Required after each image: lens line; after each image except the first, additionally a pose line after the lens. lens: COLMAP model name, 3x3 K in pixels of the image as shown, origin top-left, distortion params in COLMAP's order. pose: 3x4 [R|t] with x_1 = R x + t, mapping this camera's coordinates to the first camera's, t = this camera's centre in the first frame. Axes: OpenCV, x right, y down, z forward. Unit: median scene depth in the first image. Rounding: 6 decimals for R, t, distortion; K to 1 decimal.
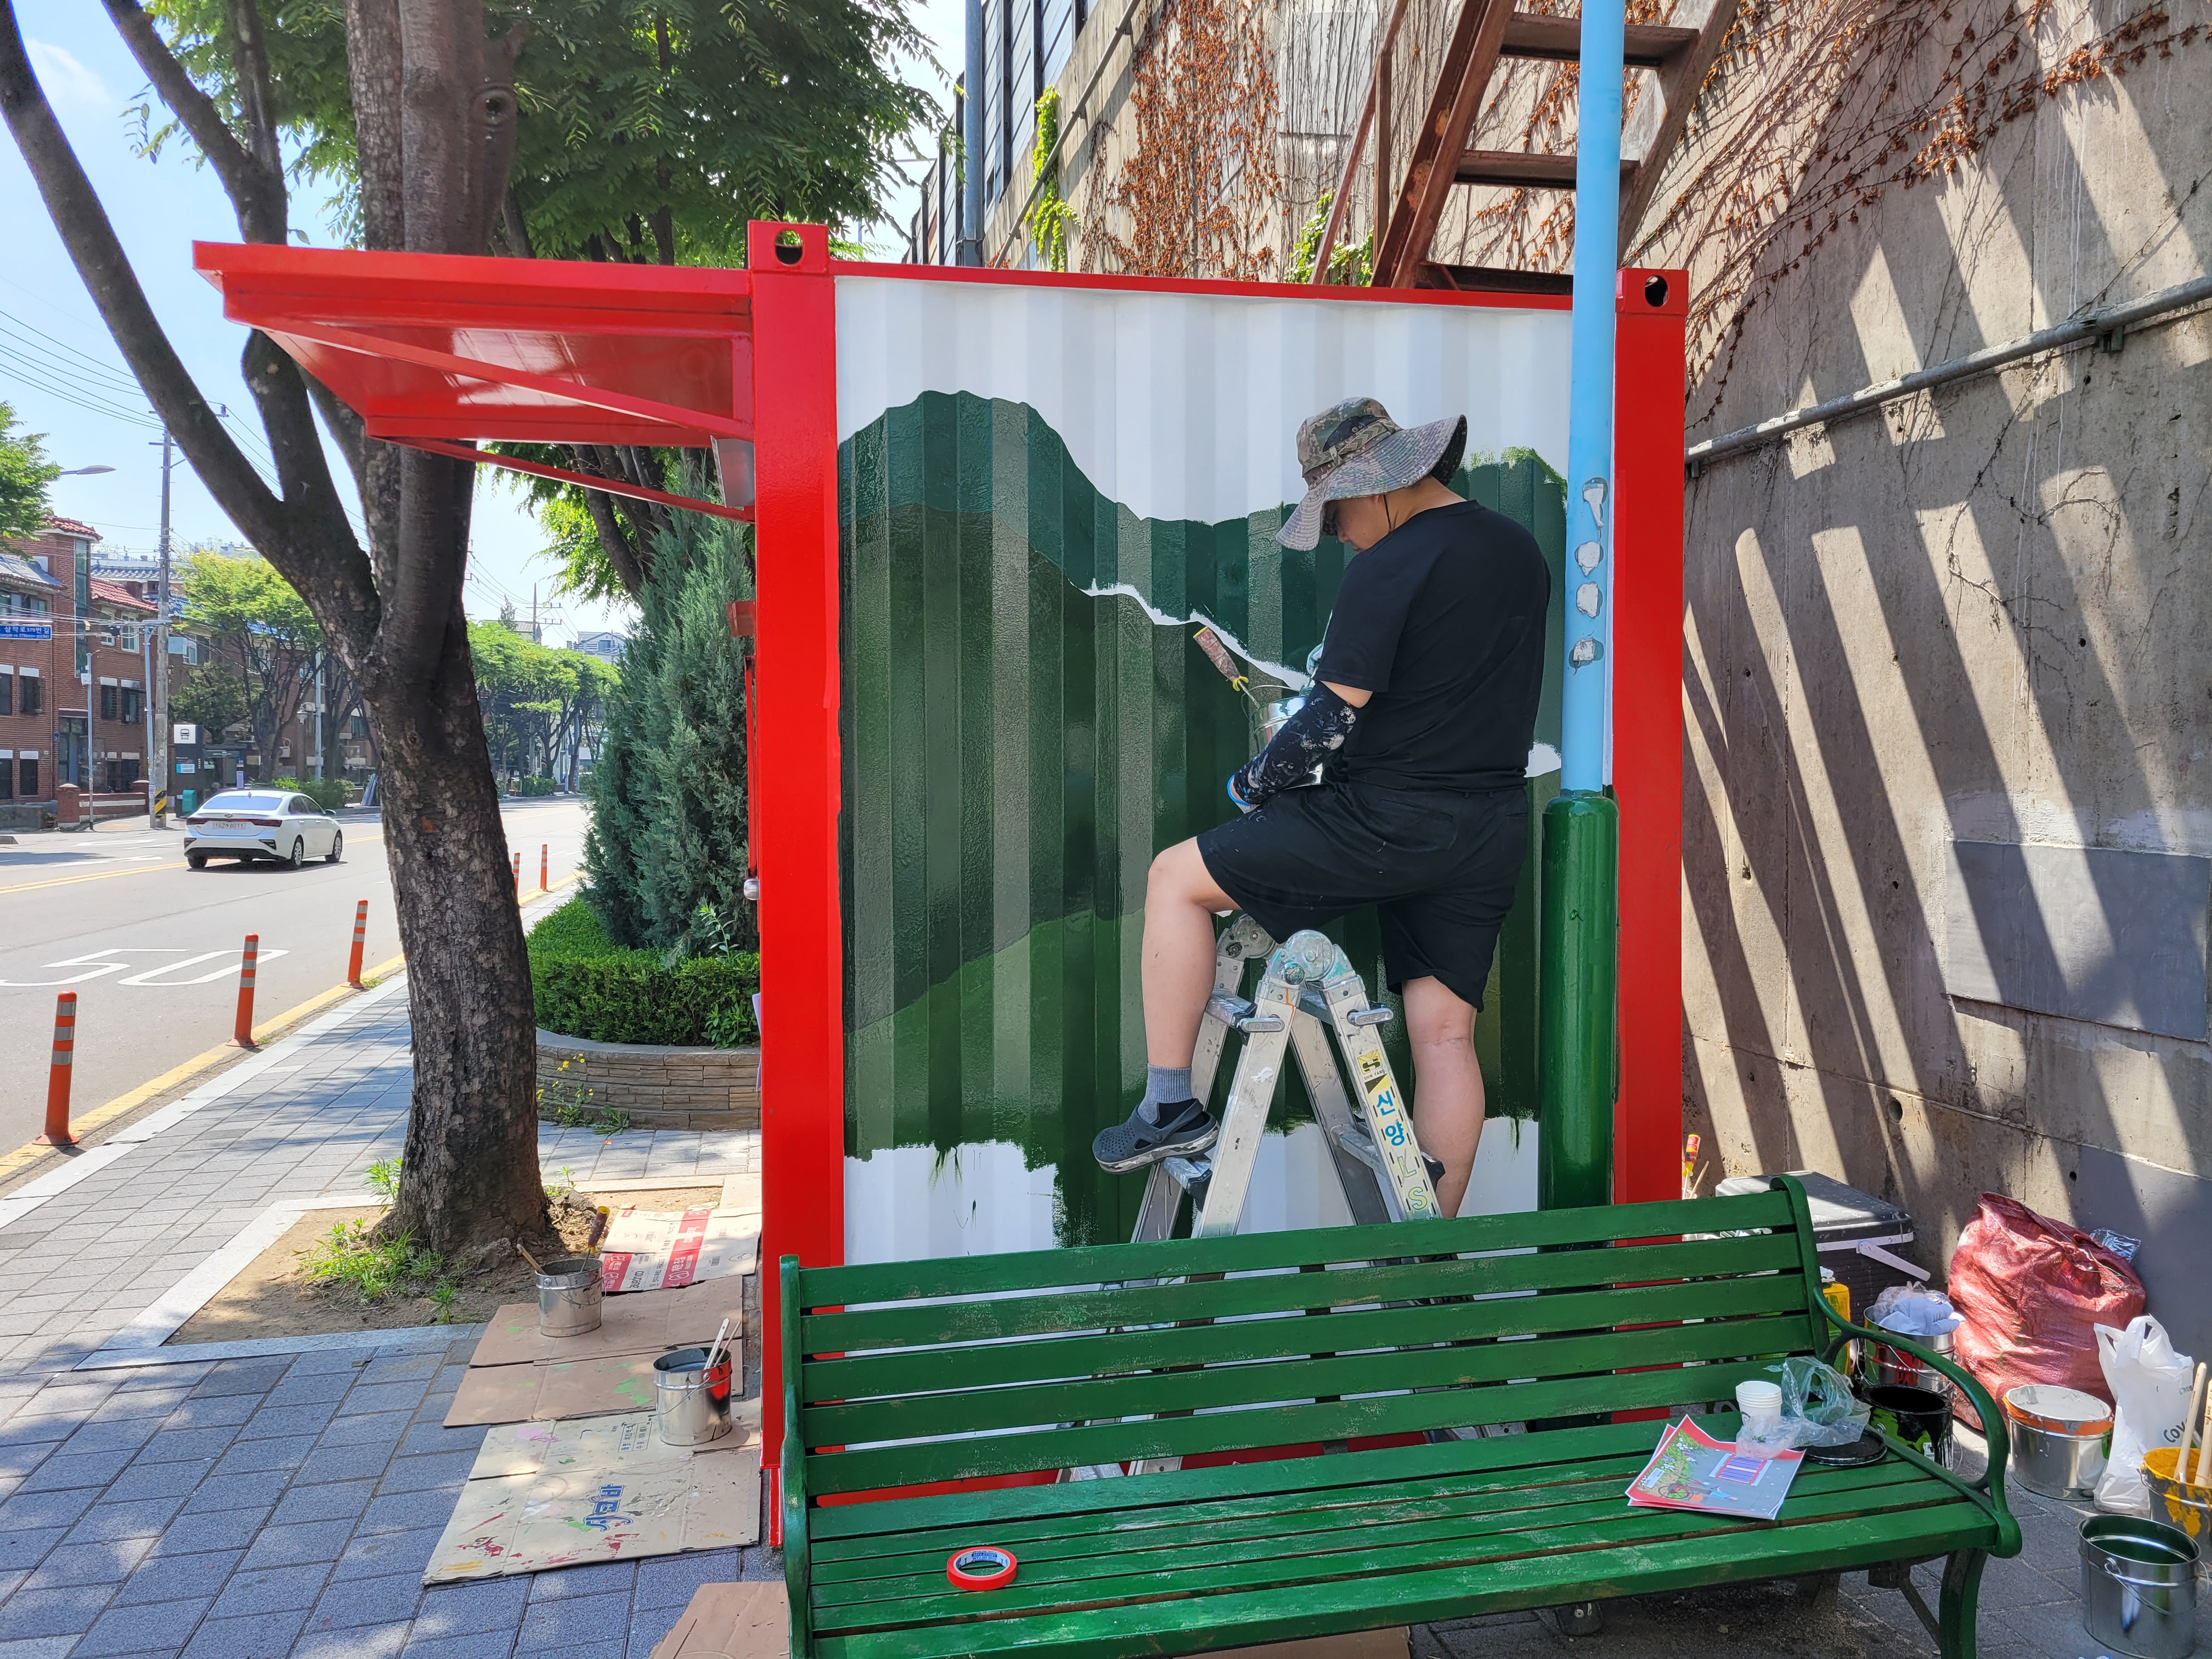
lens RADIAL K [[1647.7, 0, 1086.8], [0, 1647.7, 809.4], [0, 0, 1]] dist [0.070928, -0.057170]
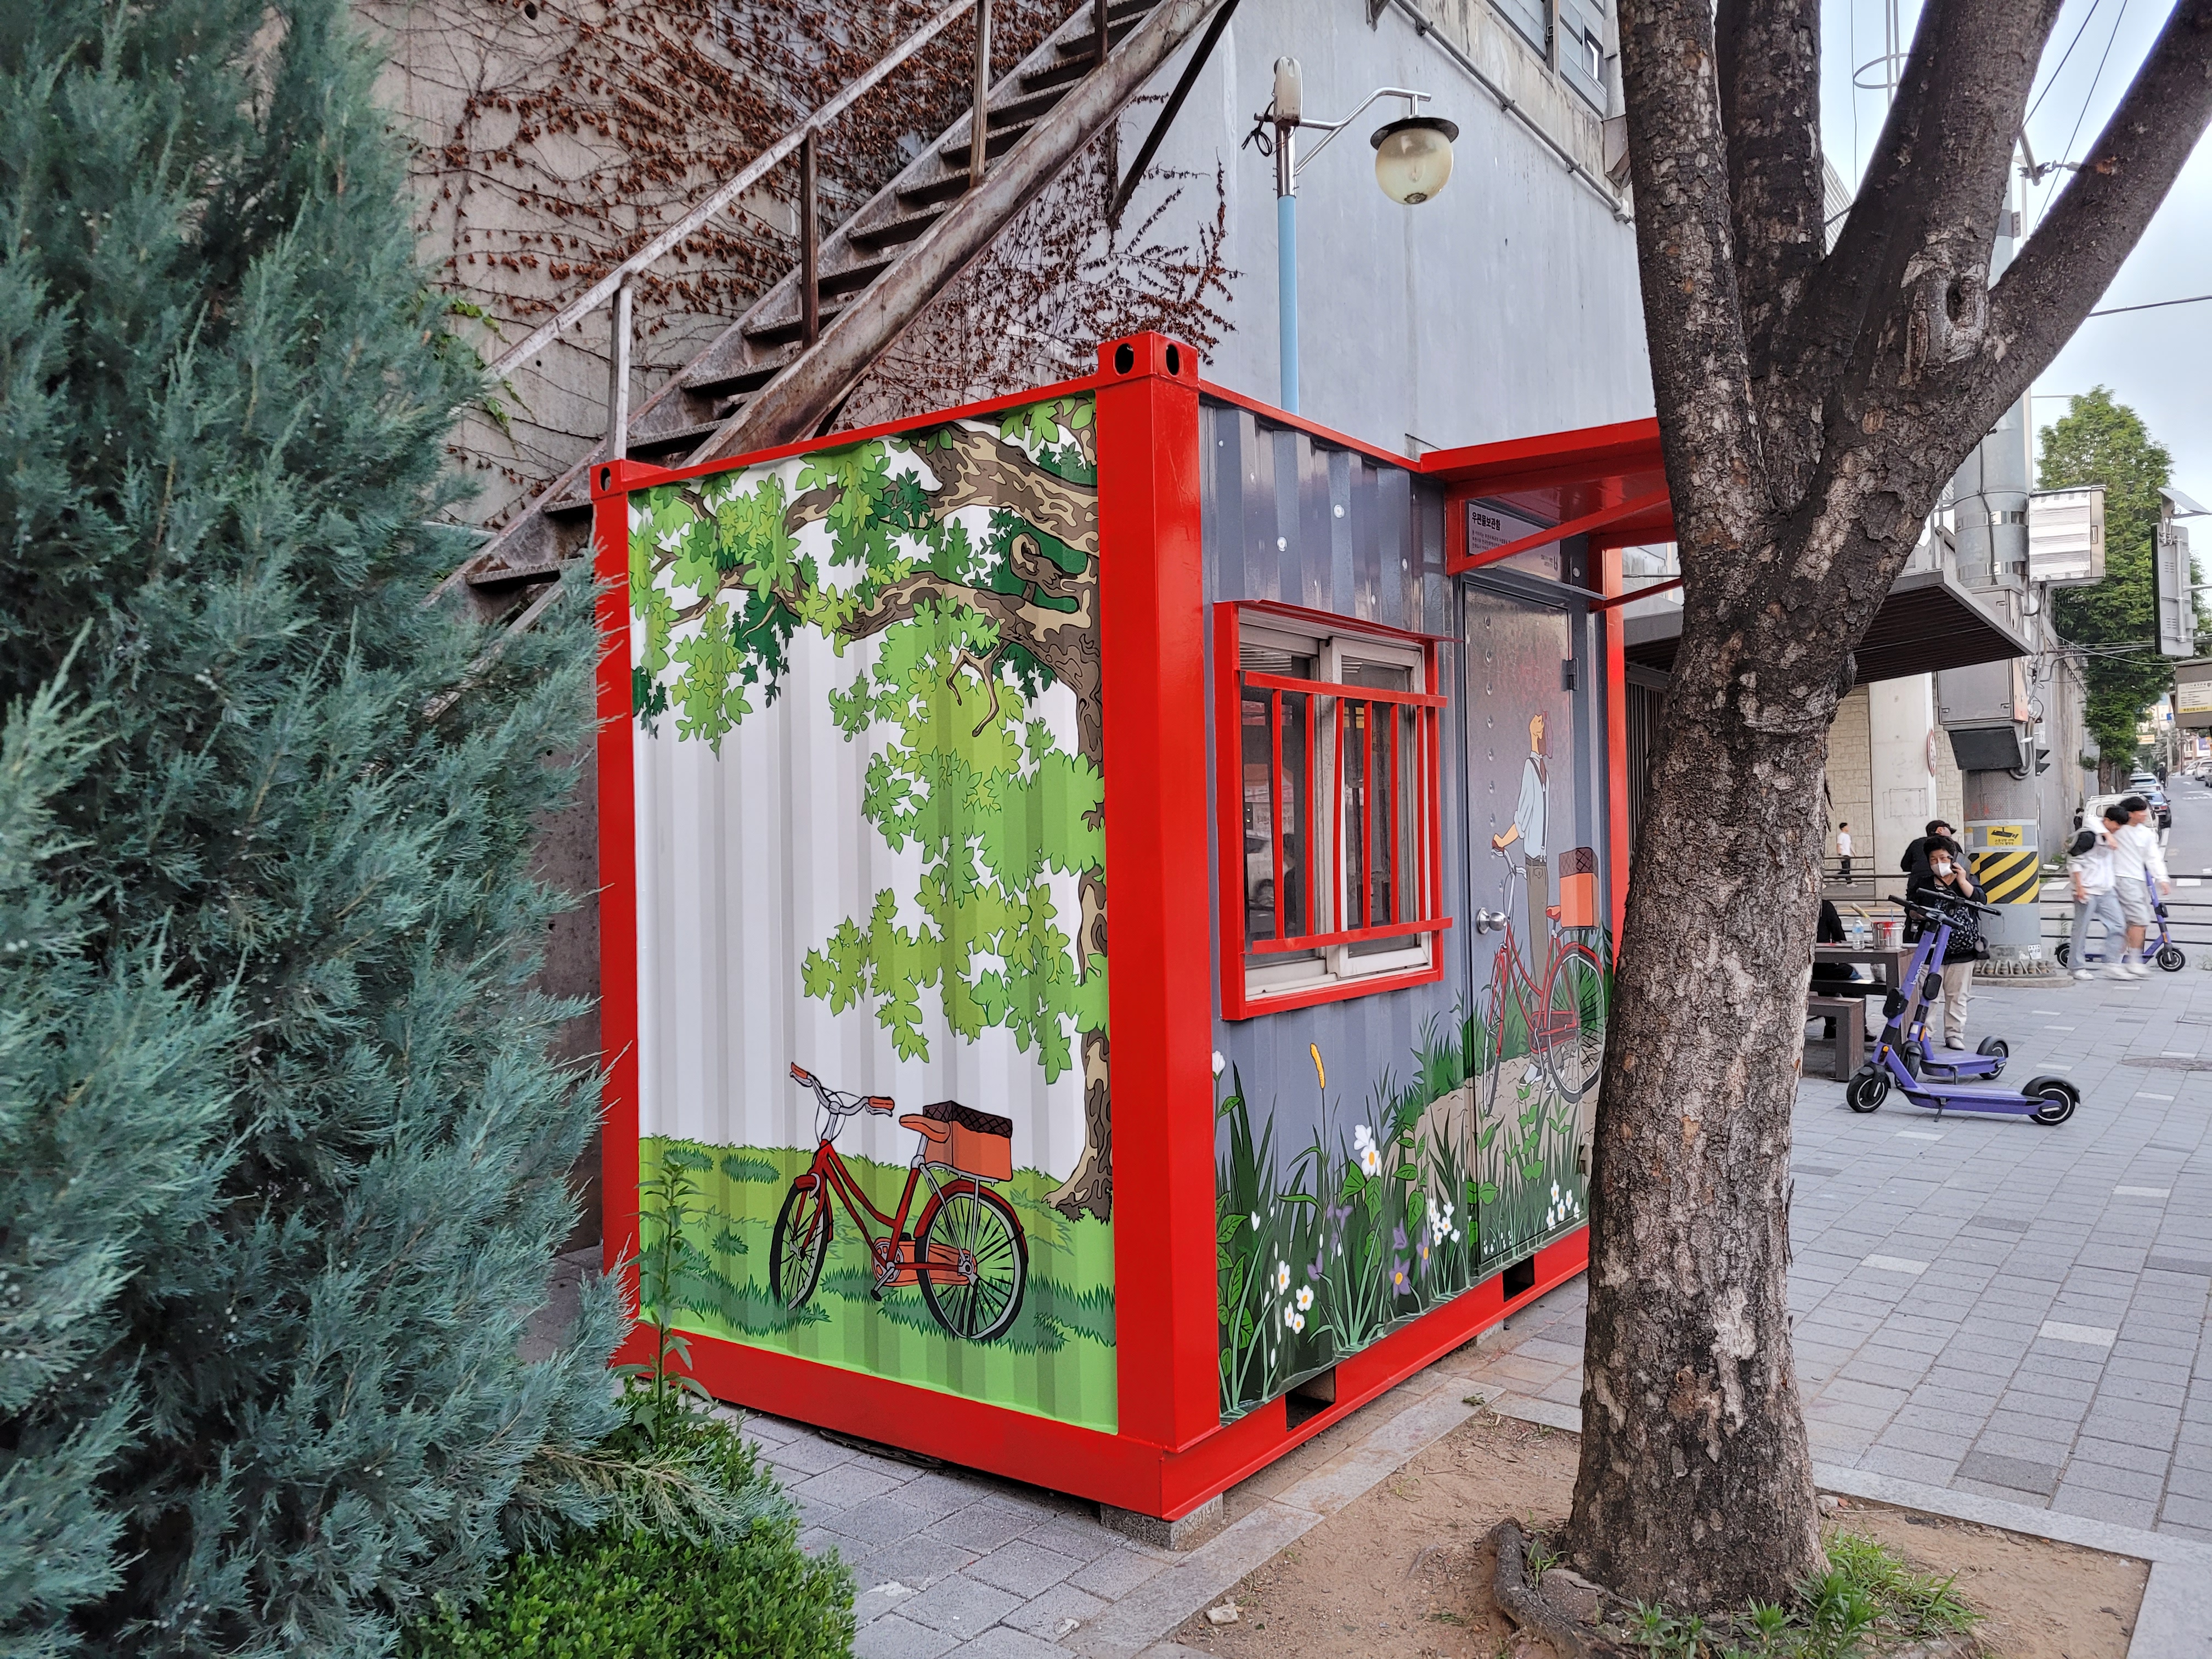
lens RADIAL K [[1647.7, 0, 1089.6], [0, 1647.7, 832.2], [0, 0, 1]] dist [0.070928, -0.057170]
pose [[-0.676499, 0.020888, 0.736147, -0.703853], [0.037865, 0.999262, 0.006442, -0.024760], [-0.735470, 0.032232, -0.676791, 1.641542]]
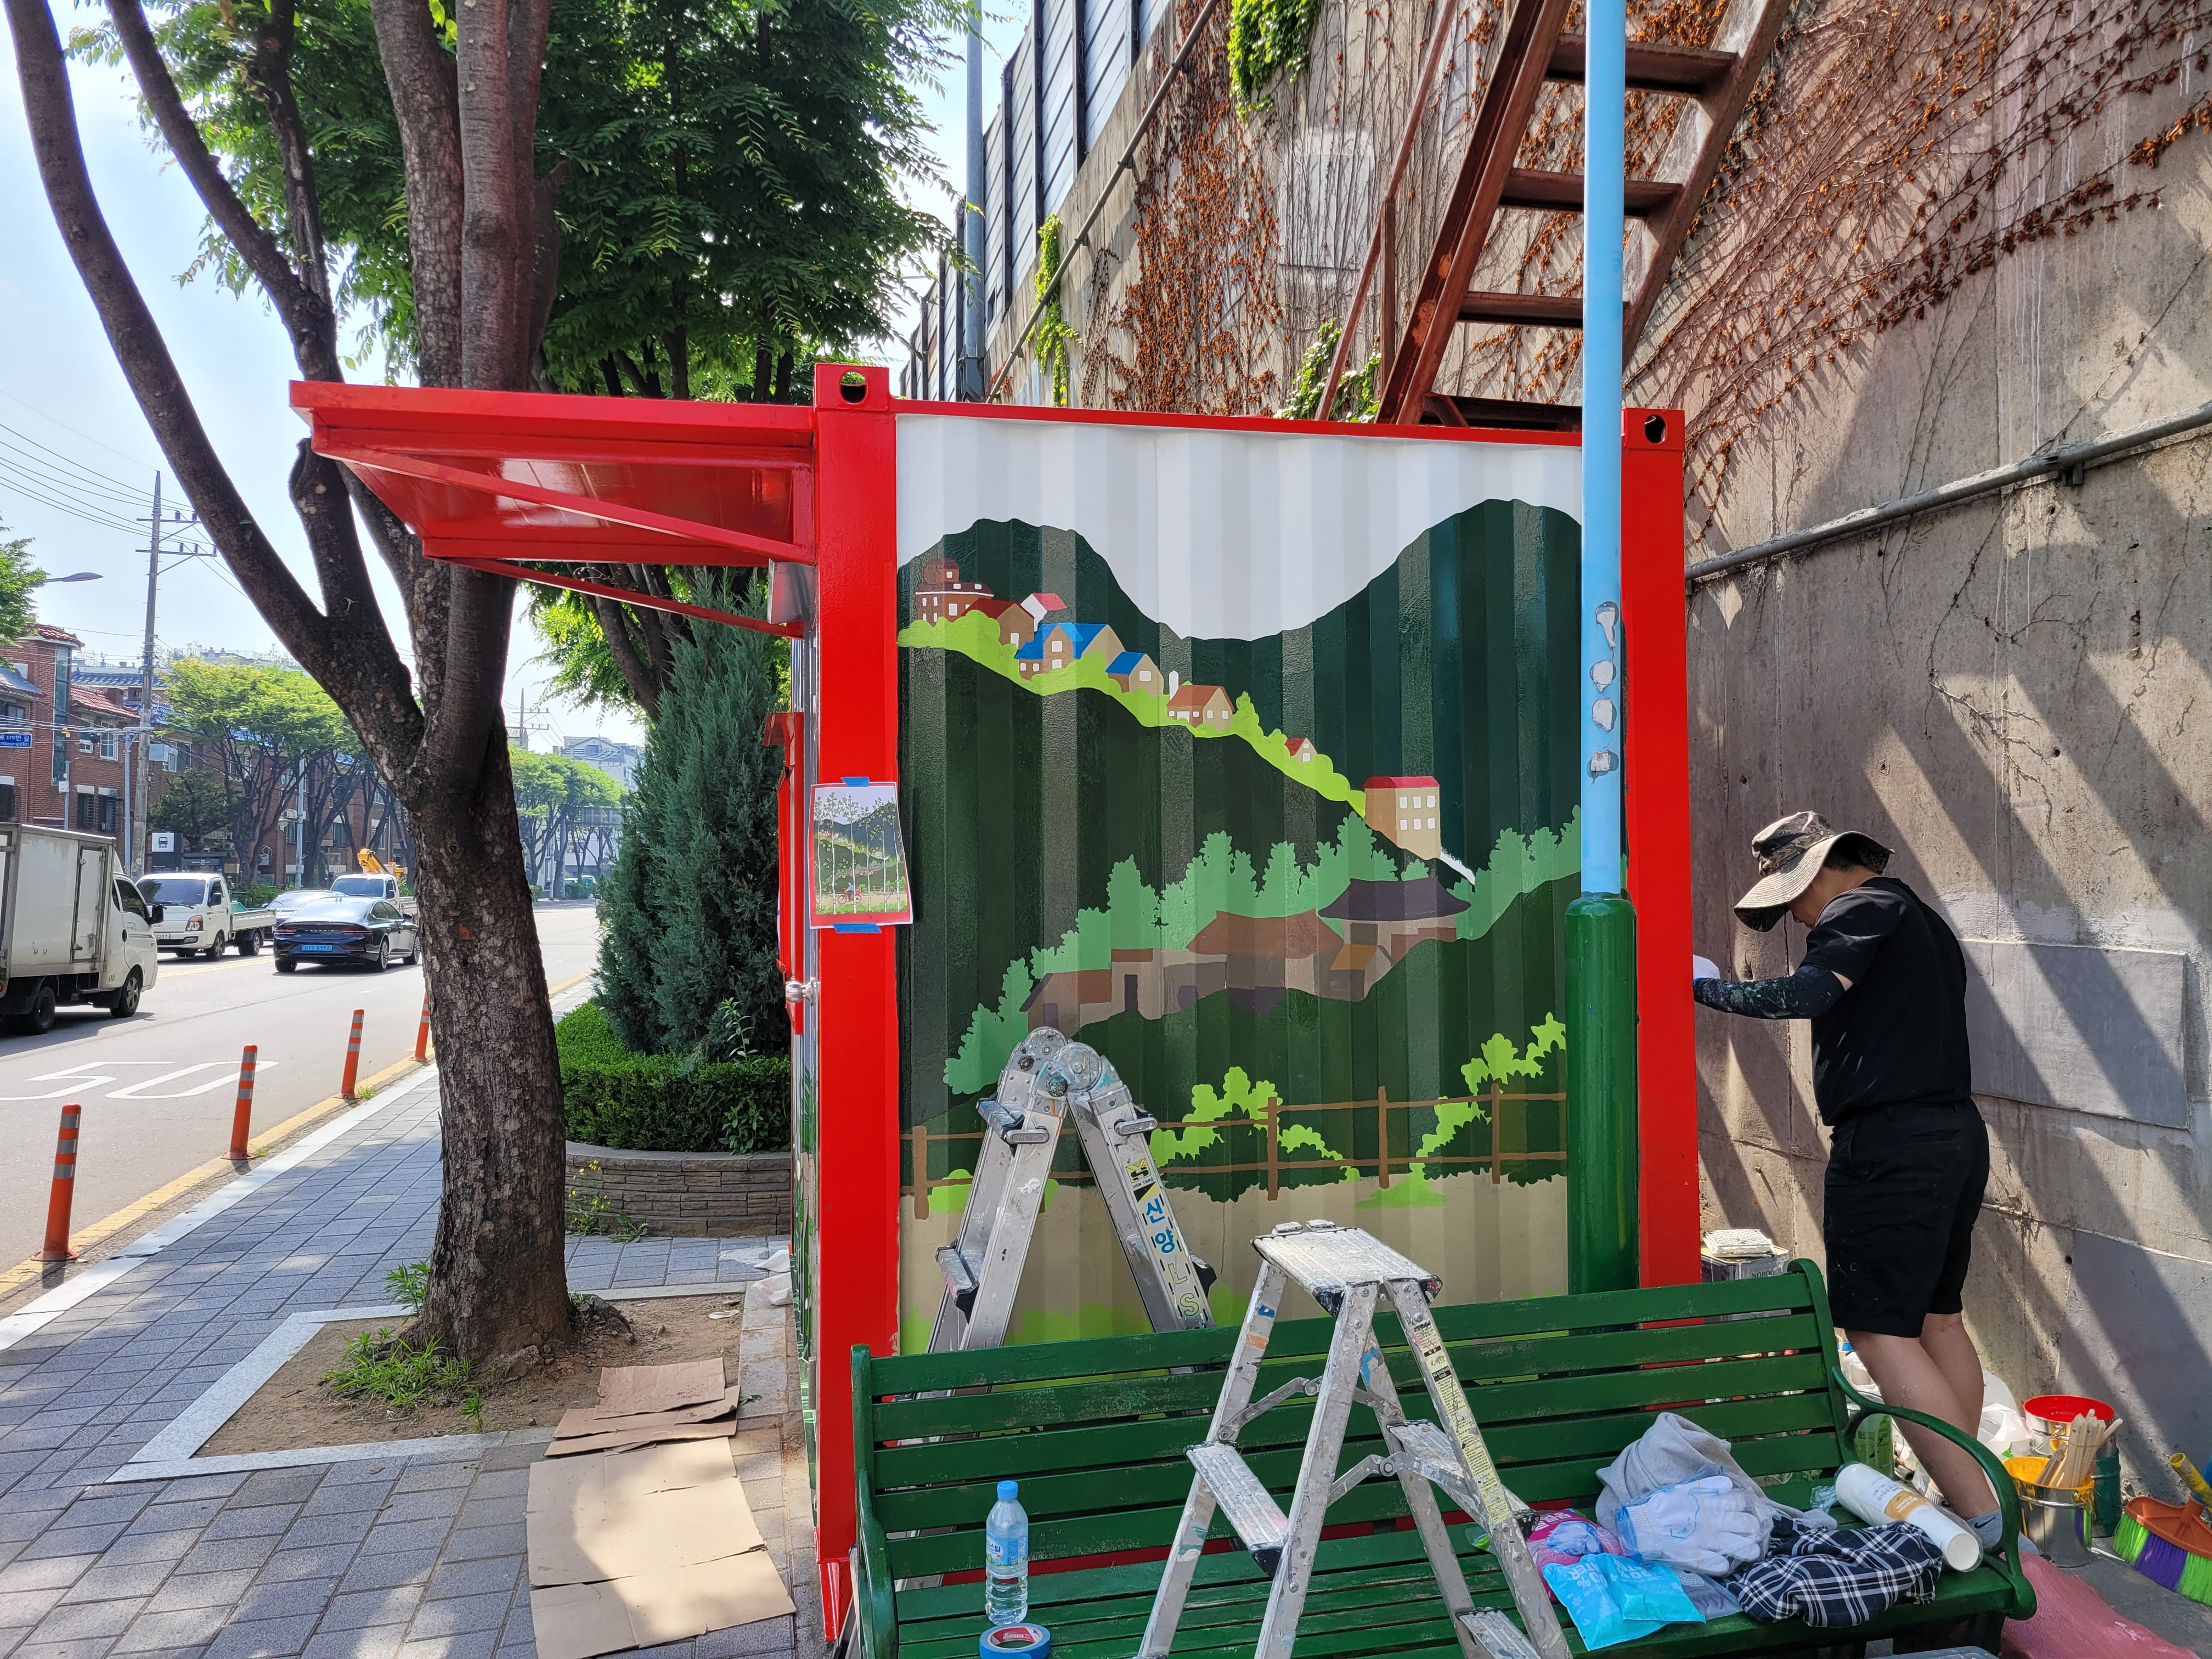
lens RADIAL K [[1647.7, 0, 1130.6], [0, 1647.7, 818.8], [0, 0, 1]] dist [0.070928, -0.057170]
pose [[0.999478, -0.002901, 0.032169, -0.021962], [0.004728, 0.998372, -0.056841, 0.000025], [-0.031952, 0.056963, 0.997865, -0.031102]]
